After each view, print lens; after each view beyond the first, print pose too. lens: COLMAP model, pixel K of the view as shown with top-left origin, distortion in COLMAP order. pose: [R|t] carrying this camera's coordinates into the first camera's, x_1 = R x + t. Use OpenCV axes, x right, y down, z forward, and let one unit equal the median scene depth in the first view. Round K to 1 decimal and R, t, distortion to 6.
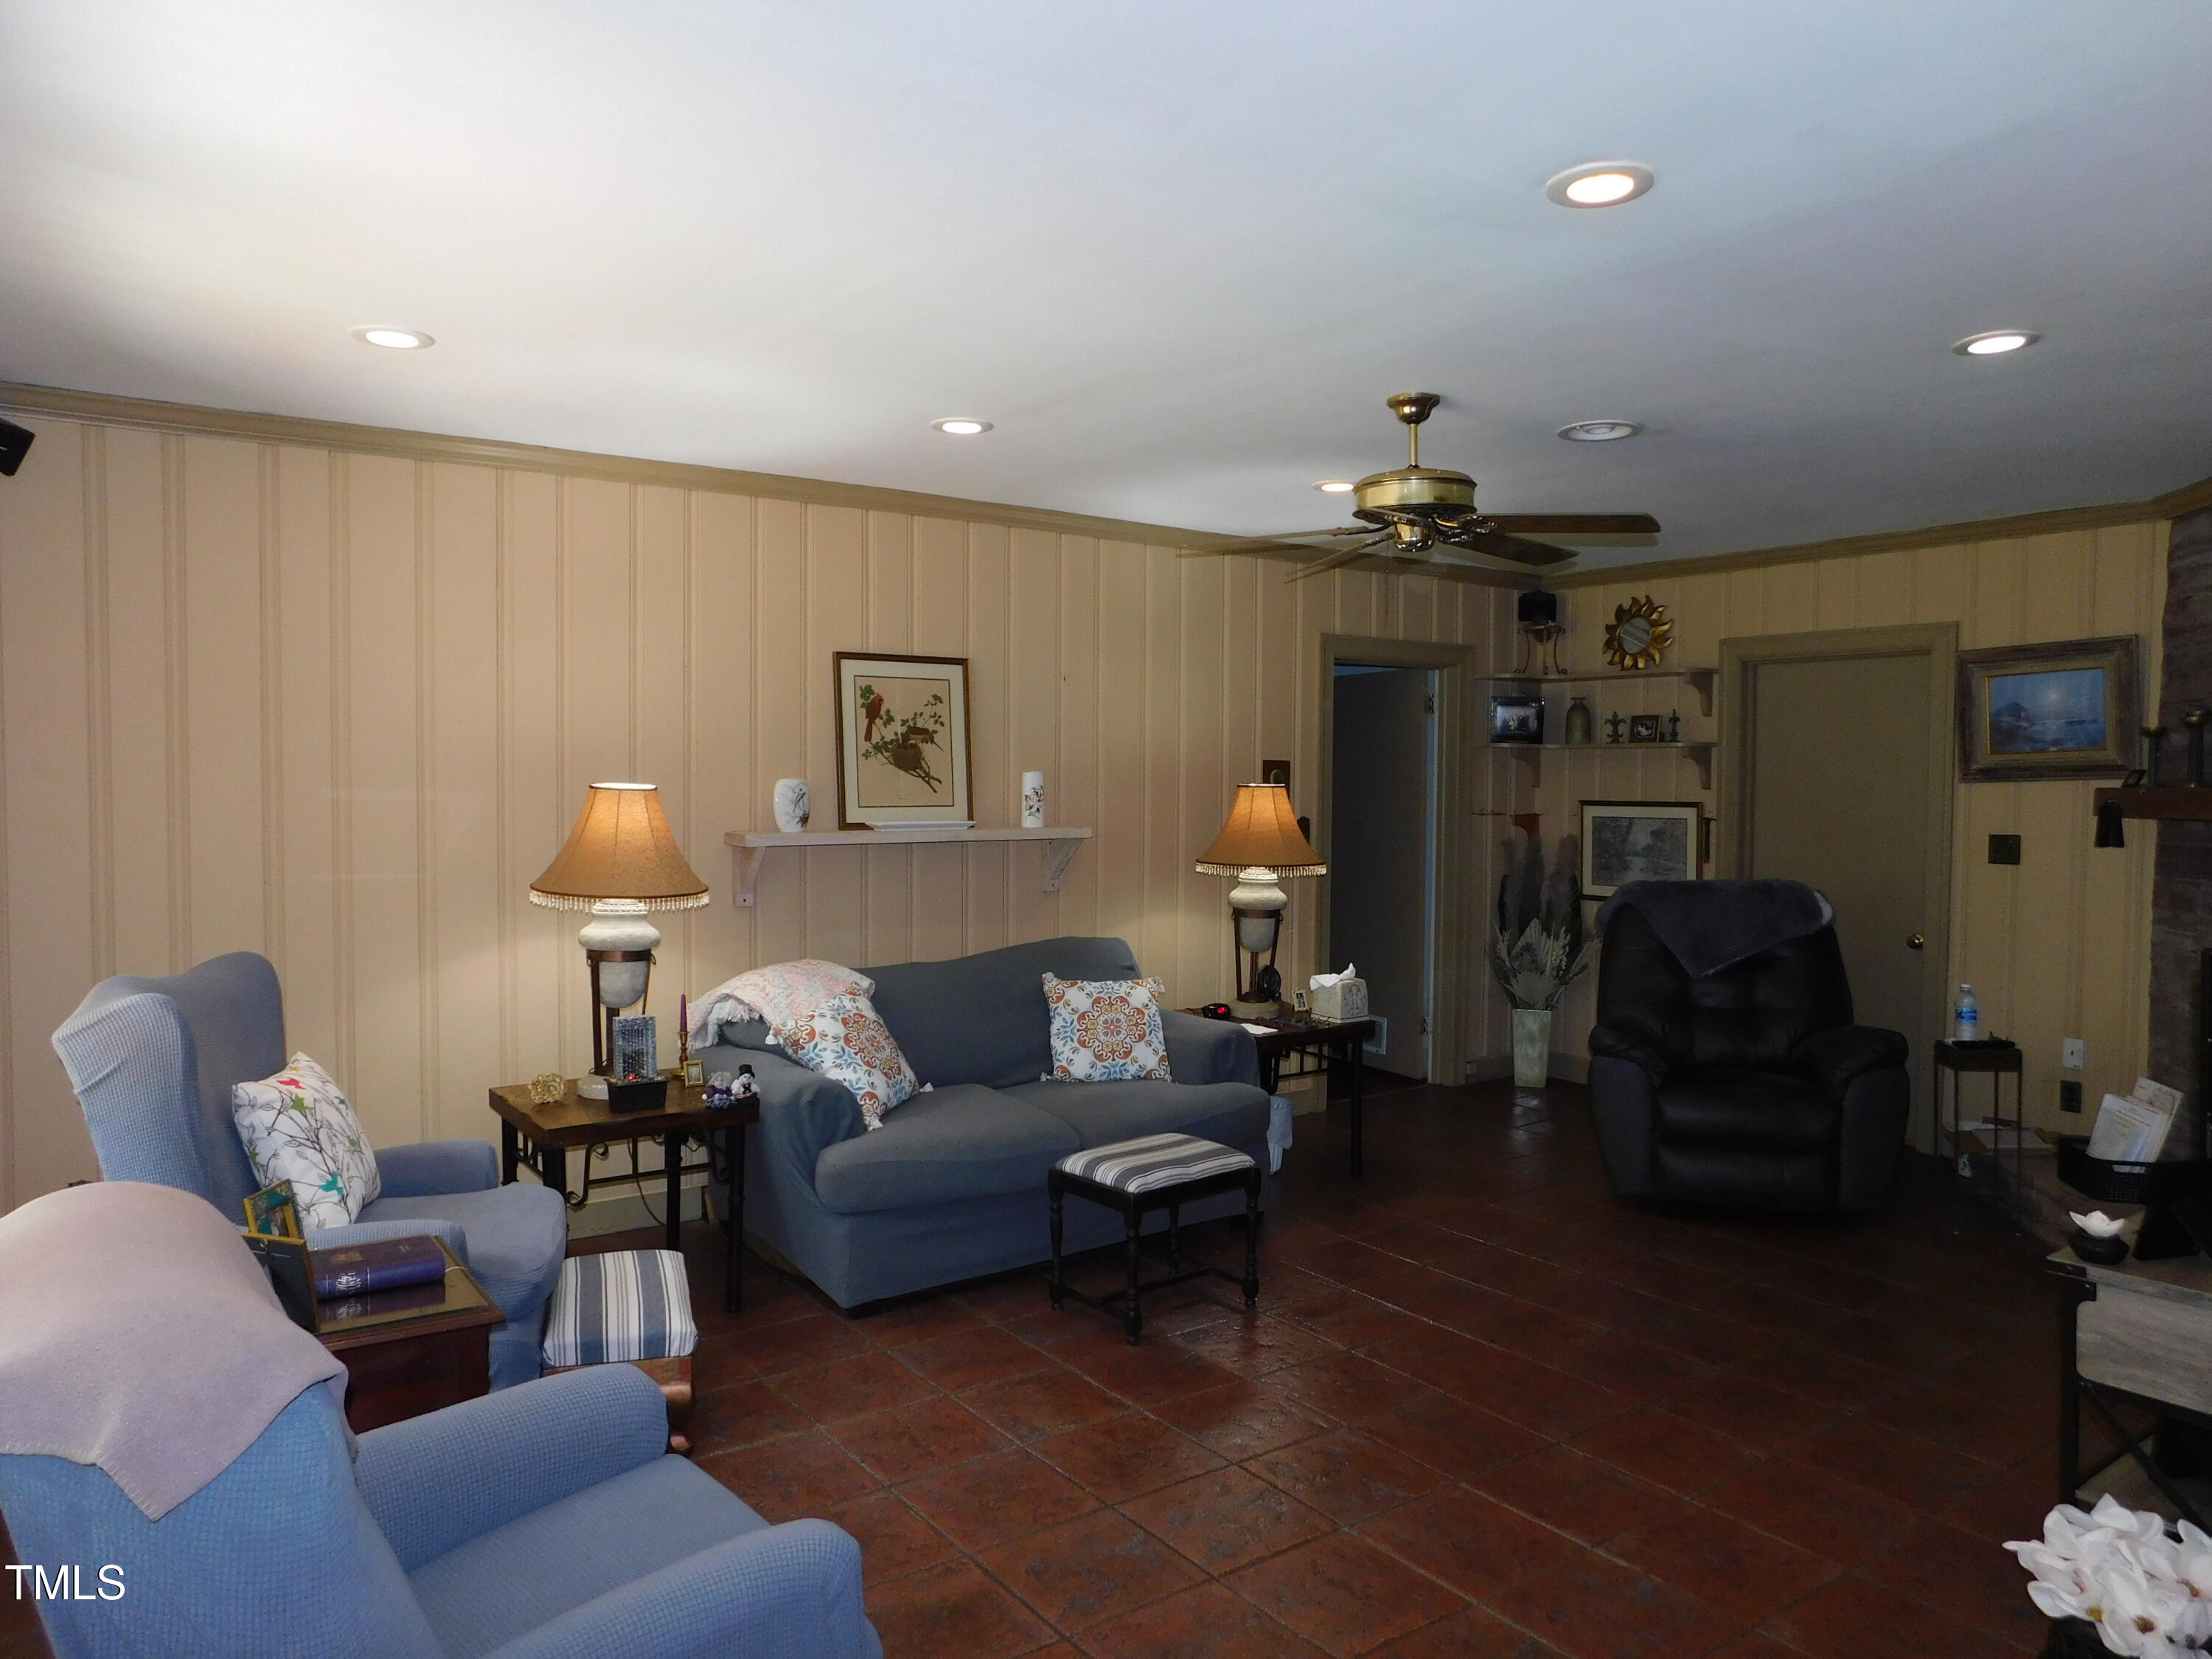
lens RADIAL K [[1471.8, 0, 1099.0], [0, 1471.8, 854.5], [0, 0, 1]] dist [-0.067402, 0.072570]
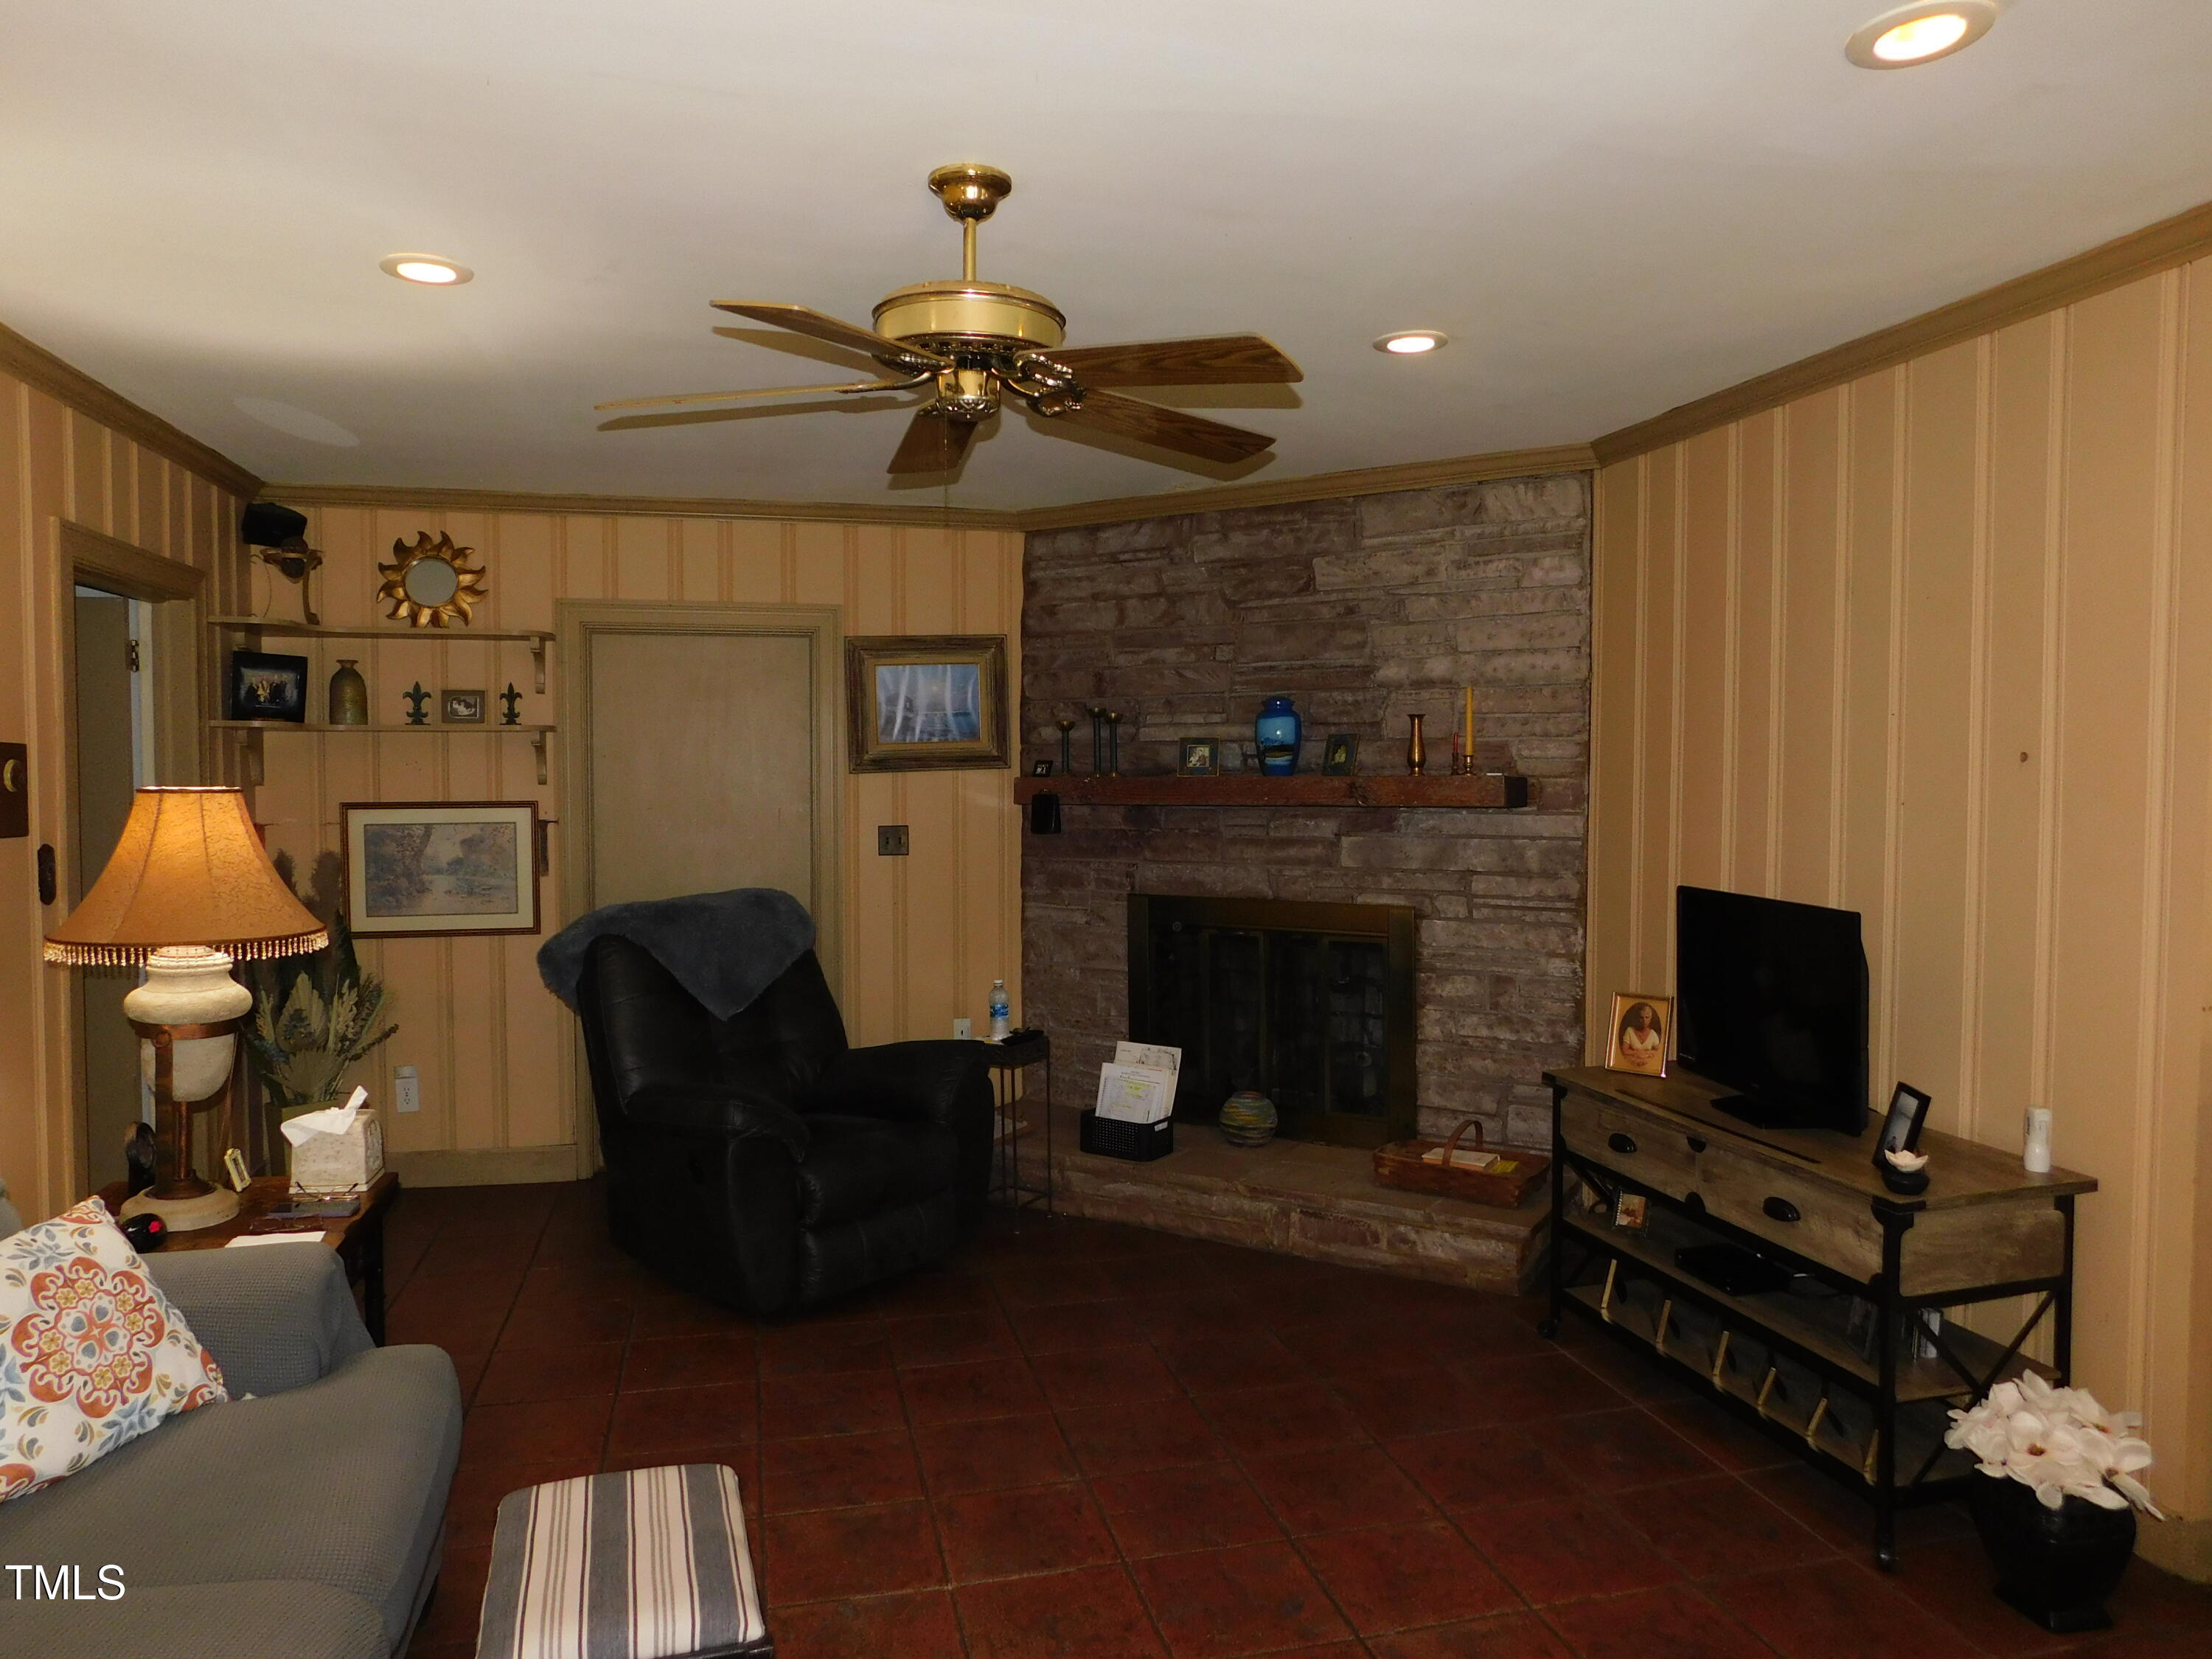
lens RADIAL K [[1471.8, 0, 1099.0], [0, 1471.8, 854.5], [0, 0, 1]] dist [-0.067402, 0.072570]
pose [[0.377649, -0.057329, 0.924172, -0.215493], [0.050908, 0.997857, 0.041097, -0.024212], [-0.924548, 0.031527, 0.379758, 0.421028]]
